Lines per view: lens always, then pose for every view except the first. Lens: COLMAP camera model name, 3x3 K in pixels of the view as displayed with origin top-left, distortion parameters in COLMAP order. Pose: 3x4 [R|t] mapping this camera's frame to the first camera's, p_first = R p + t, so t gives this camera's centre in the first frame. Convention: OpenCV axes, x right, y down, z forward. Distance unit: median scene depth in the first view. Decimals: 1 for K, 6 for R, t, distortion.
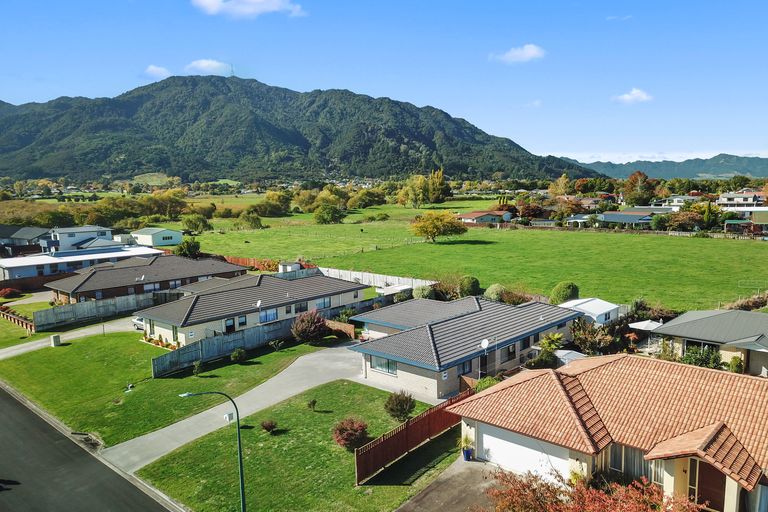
lens RADIAL K [[605.5, 0, 384.0], [0, 605.5, 256.0], [0, 0, 1]] dist [0.022149, -0.002322]
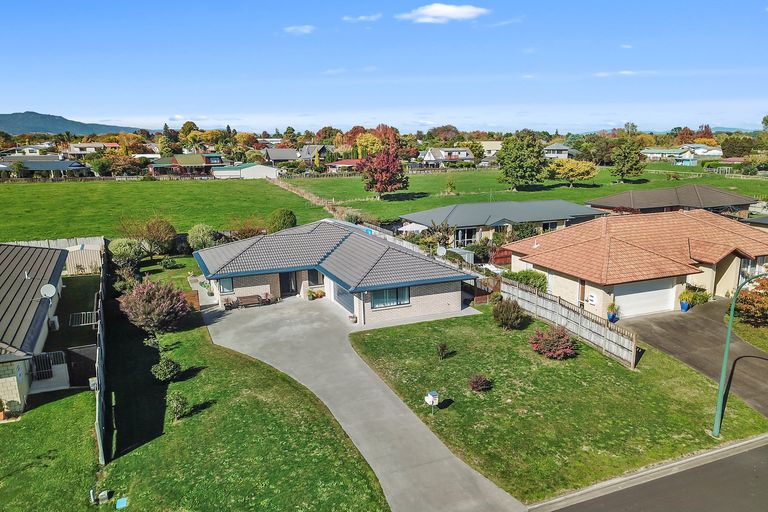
lens RADIAL K [[605.5, 0, 384.0], [0, 605.5, 256.0], [0, 0, 1]] dist [0.022149, -0.002322]
pose [[0.396555, -0.169690, 0.902192, -0.672449], [0.115794, 0.984164, 0.134211, 0.009319], [-0.910679, 0.051246, 0.409924, 0.602013]]
